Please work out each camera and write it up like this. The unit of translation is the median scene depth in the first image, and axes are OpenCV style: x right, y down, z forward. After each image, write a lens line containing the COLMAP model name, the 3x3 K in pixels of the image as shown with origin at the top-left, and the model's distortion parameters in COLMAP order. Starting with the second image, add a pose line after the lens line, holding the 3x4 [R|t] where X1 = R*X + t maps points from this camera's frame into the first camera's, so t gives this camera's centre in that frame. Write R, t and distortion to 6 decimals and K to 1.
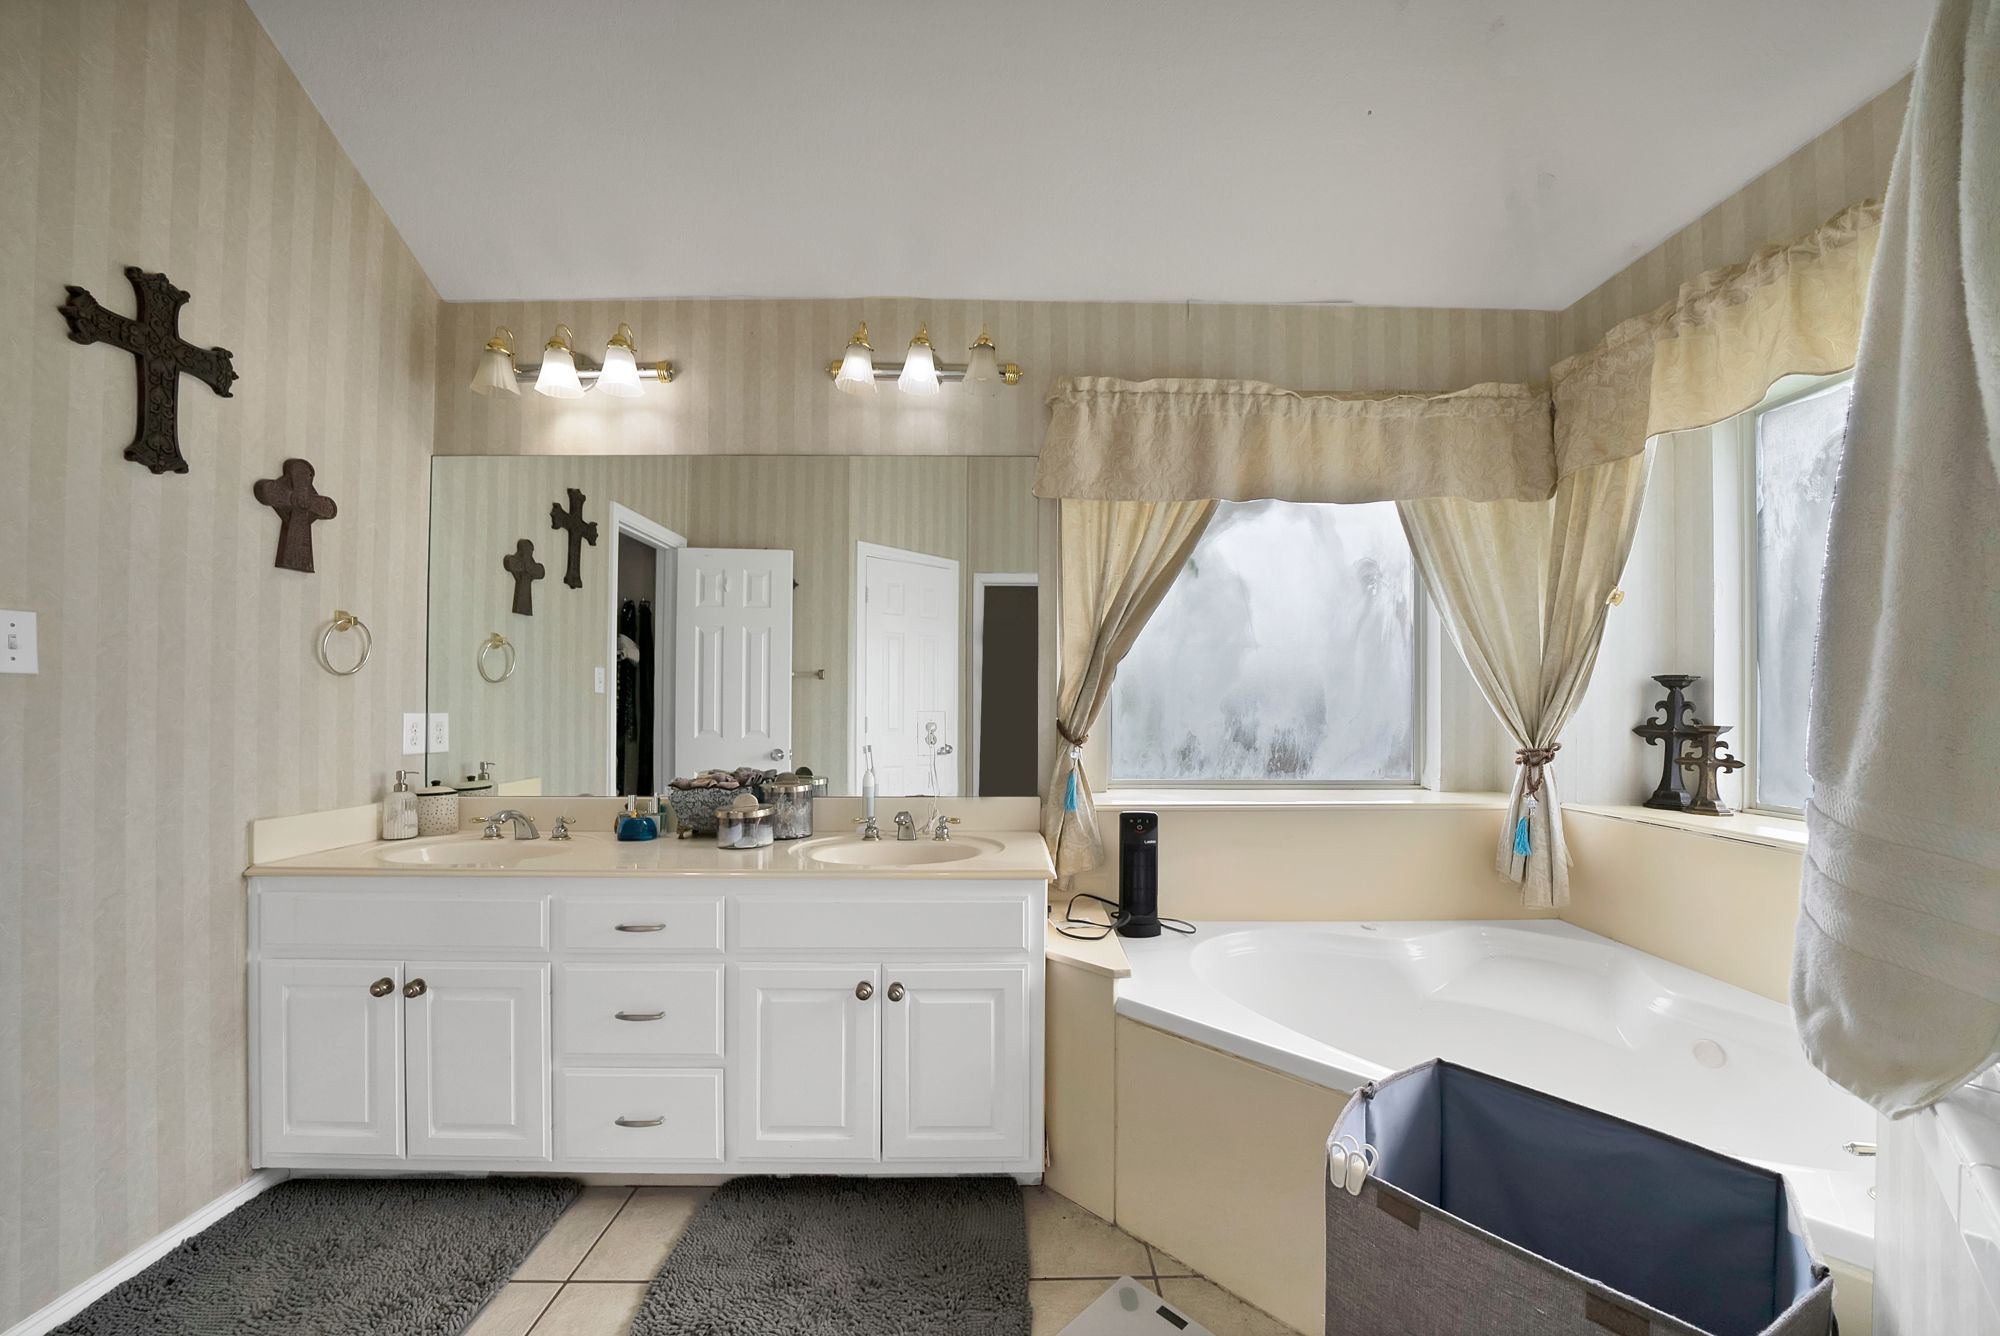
lens RADIAL K [[724.2, 0, 1004.6], [0, 724.2, 686.3], [0, 0, 1]] dist [-0.021624, 0.001741]
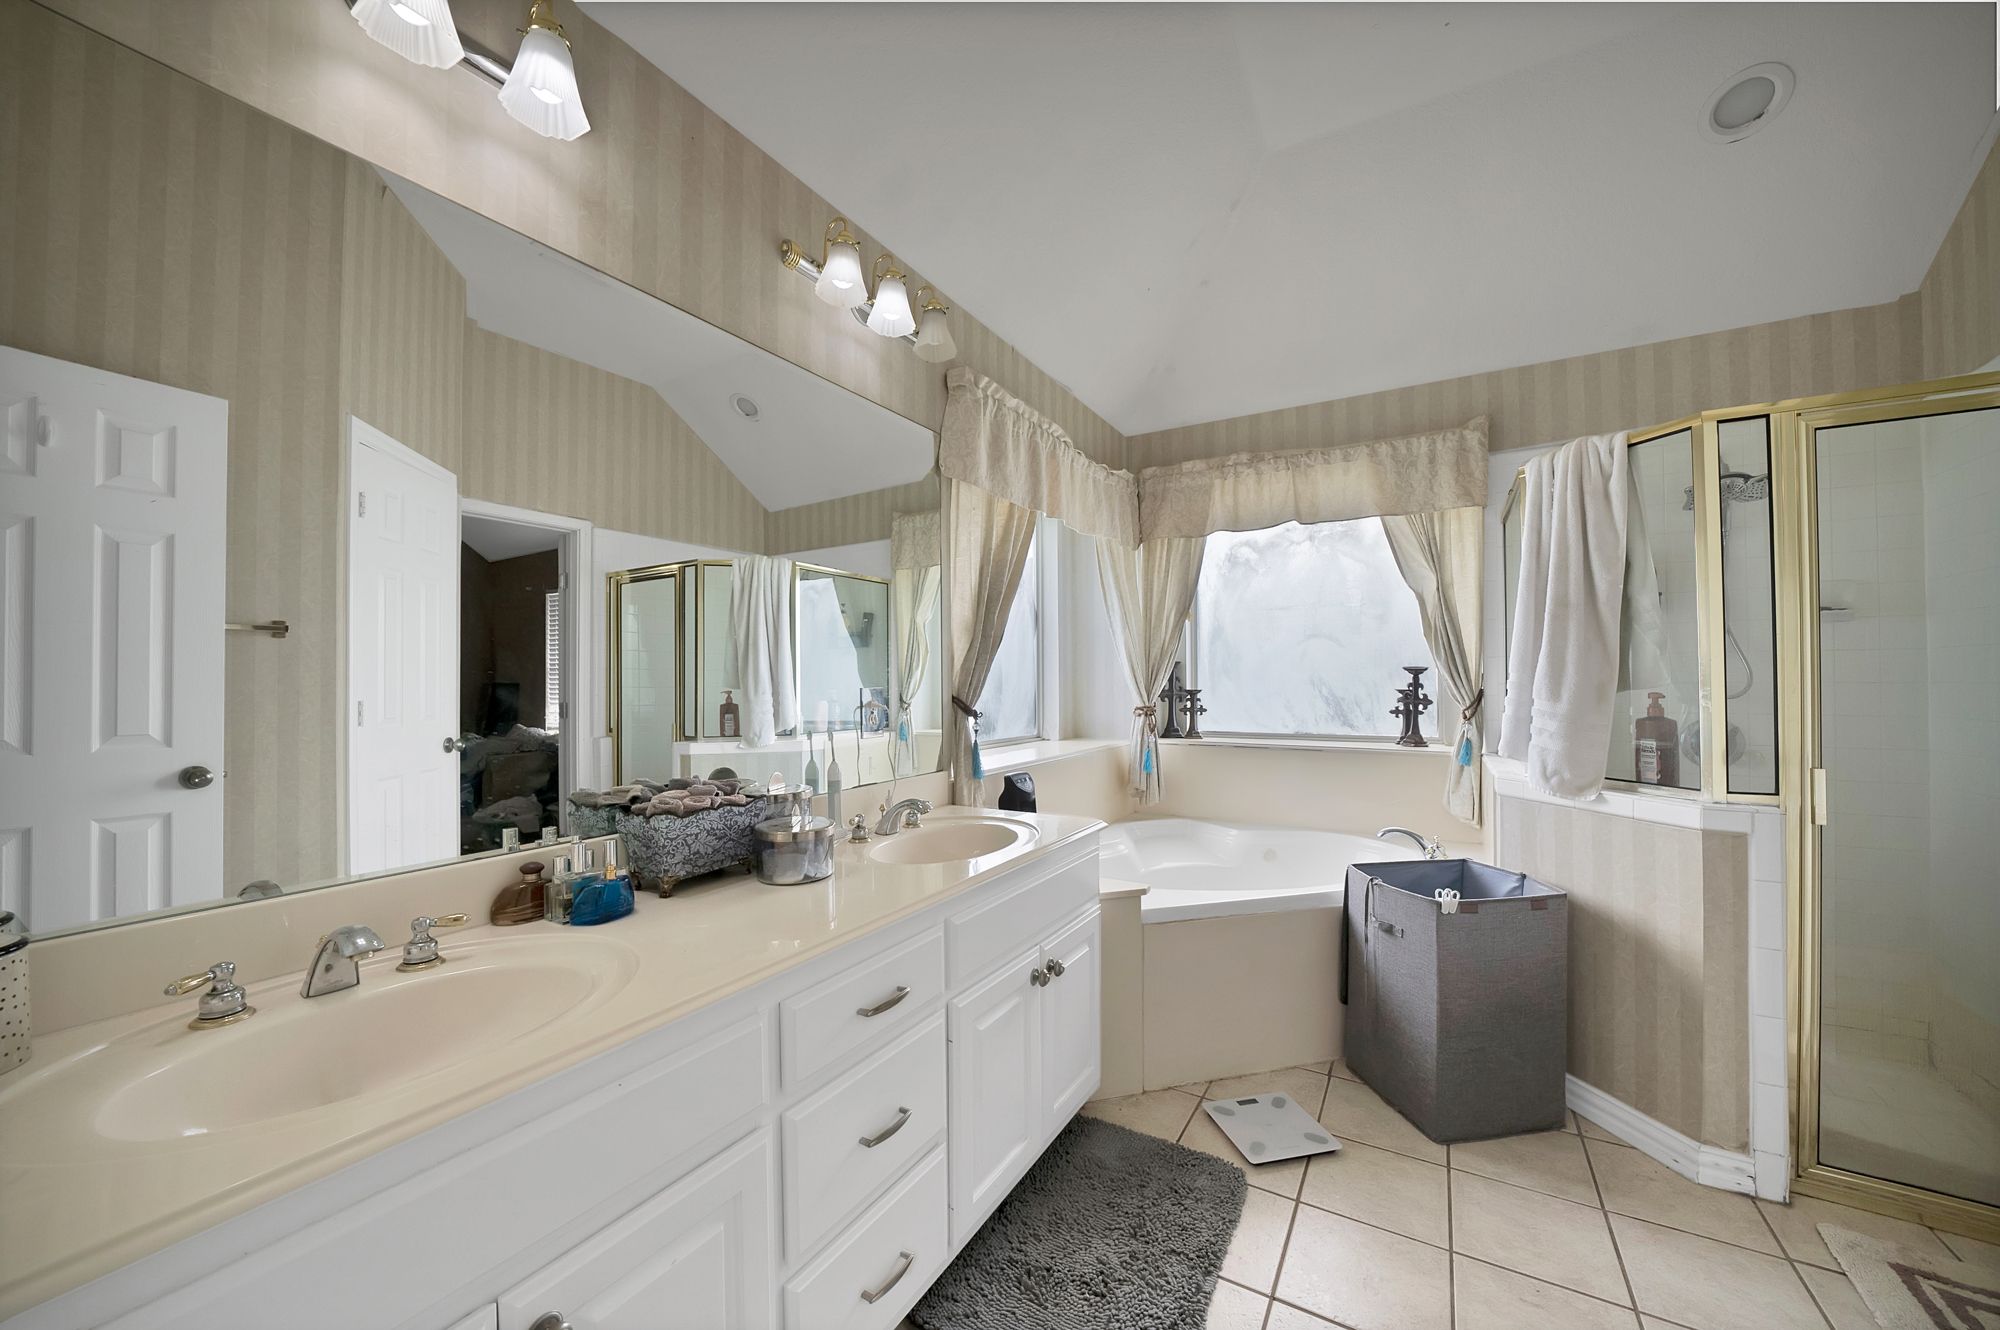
lens RADIAL K [[732.9, 0, 1000.3], [0, 732.9, 656.2], [0, 0, 1]] dist [-0.022830, 0.000001]
pose [[0.524115, 0.022808, 0.851342, -0.818899], [-0.016843, 0.999723, -0.016414, 0.008221], [-0.851481, -0.005736, 0.524354, 0.414573]]
